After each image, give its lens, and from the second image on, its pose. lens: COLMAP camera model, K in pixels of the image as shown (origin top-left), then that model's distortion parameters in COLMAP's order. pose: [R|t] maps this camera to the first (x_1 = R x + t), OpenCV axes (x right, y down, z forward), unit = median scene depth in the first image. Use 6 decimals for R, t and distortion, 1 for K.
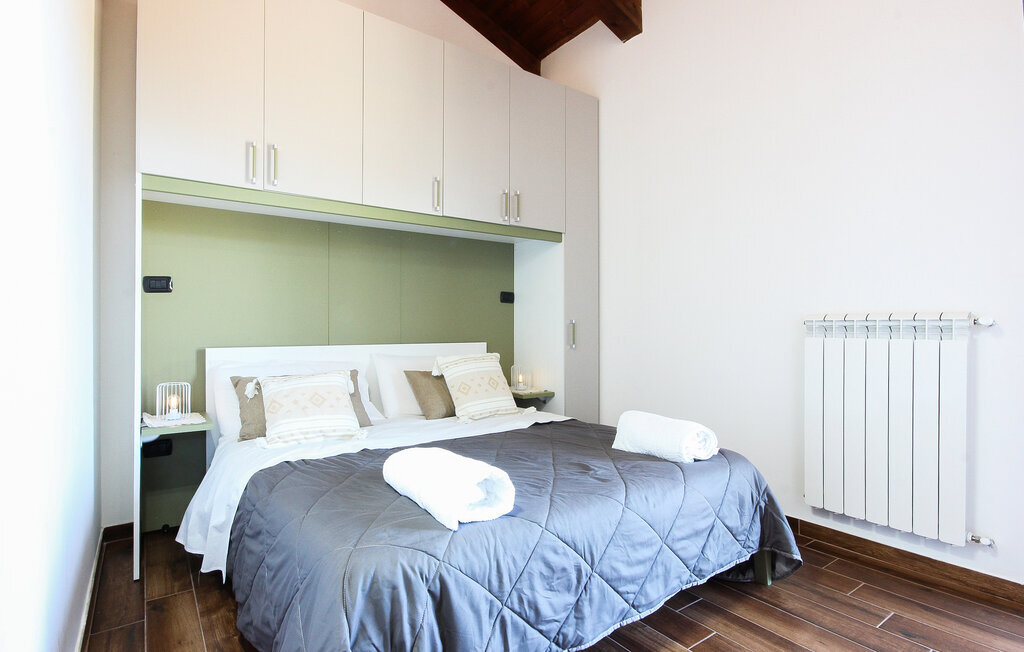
lens RADIAL K [[512.6, 0, 512.0], [0, 512.6, 326.0], [0, 0, 1]] dist [0.000433, -0.000115]
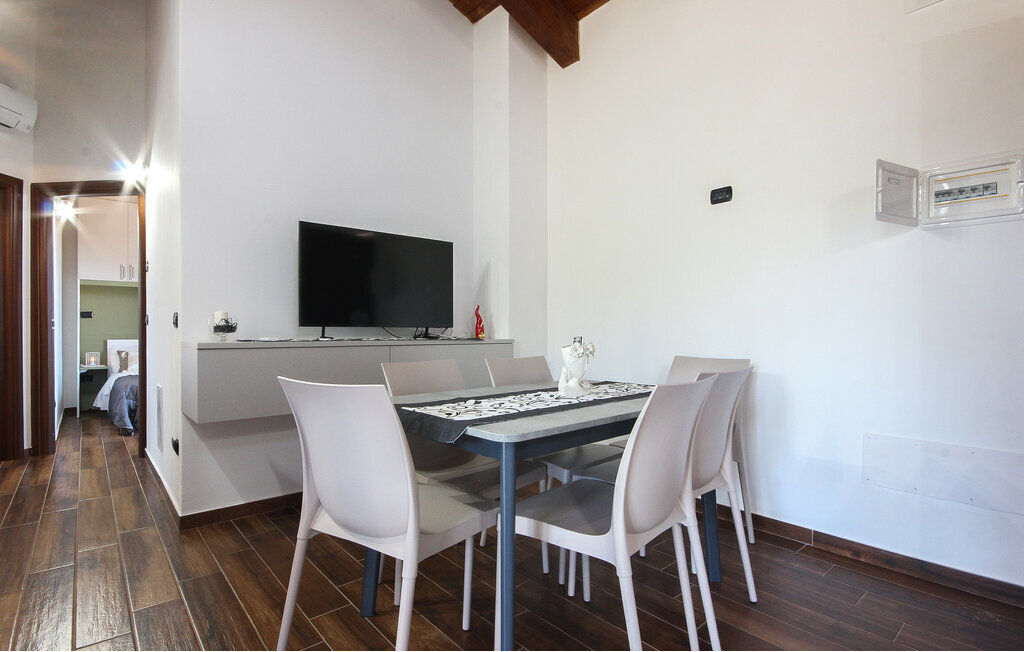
lens RADIAL K [[491.4, 0, 516.8], [0, 491.4, 332.7], [0, 0, 1]] dist [0.000553, -0.000122]
pose [[0.995139, 0.001953, 0.098458, 1.399662], [-0.002864, 0.999954, 0.009113, -0.023419], [-0.098435, -0.009350, 0.995100, -1.922007]]
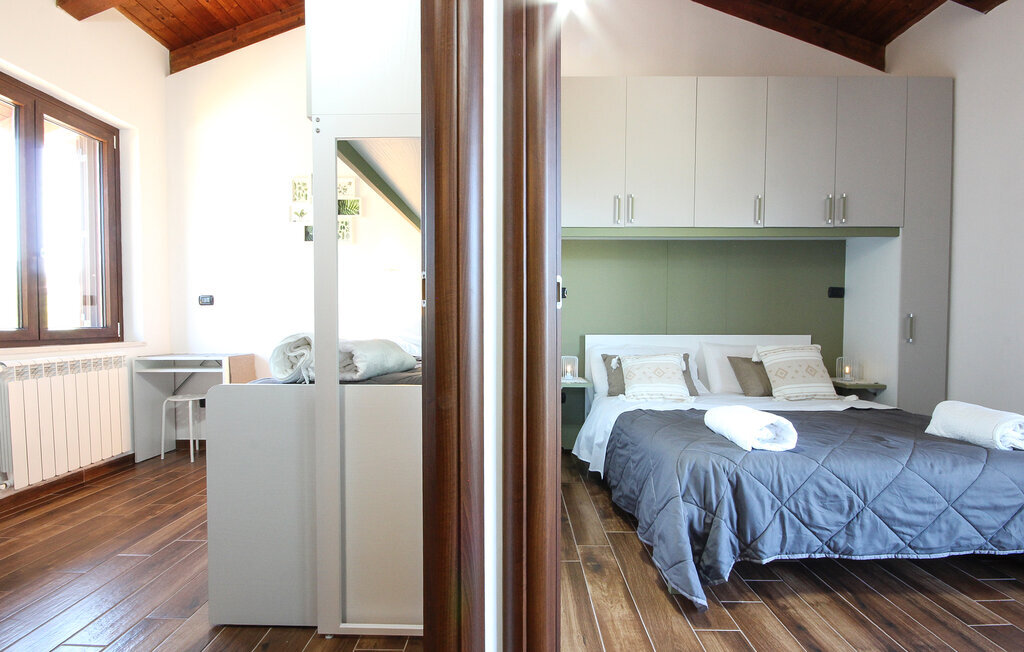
lens RADIAL K [[499.2, 0, 507.9], [0, 499.2, 338.4], [0, 0, 1]] dist [0.017183, -0.015598]
pose [[0.799535, 0.022750, -0.600189, 0.118144], [0.000515, 0.999256, 0.038562, -0.003270], [0.600620, -0.031141, 0.798928, -0.367071]]
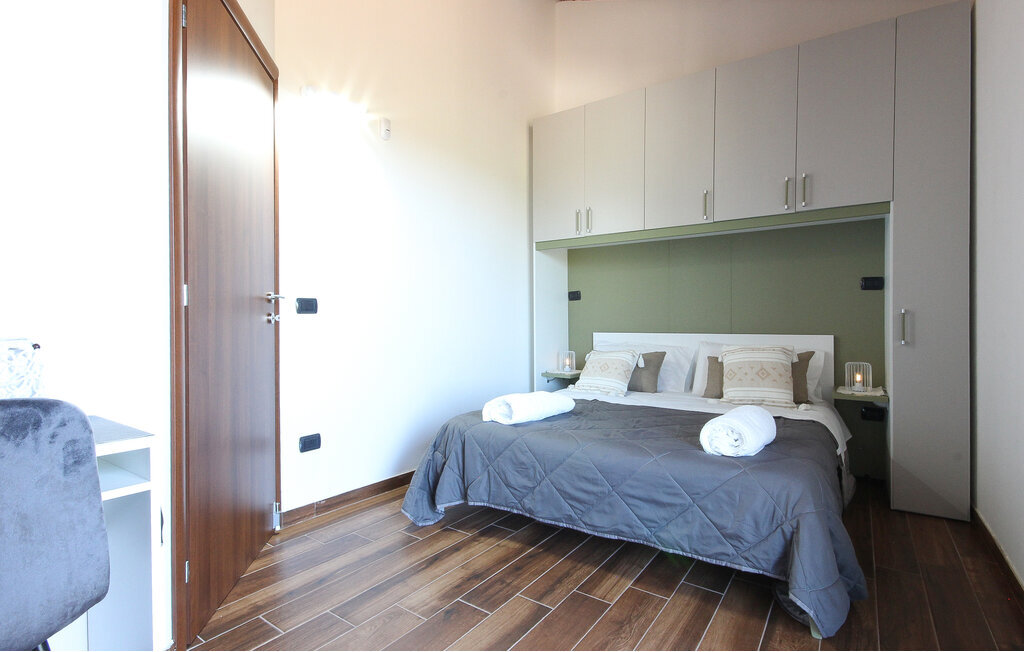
lens RADIAL K [[489.6, 0, 489.3], [0, 489.6, 325.5], [0, 0, 1]] dist [0.000230, -0.000009]
pose [[0.289571, 0.009177, -0.957113, 0.972569], [0.009132, 0.999882, 0.012351, -0.002334], [0.957113, -0.012317, 0.289453, 0.256759]]
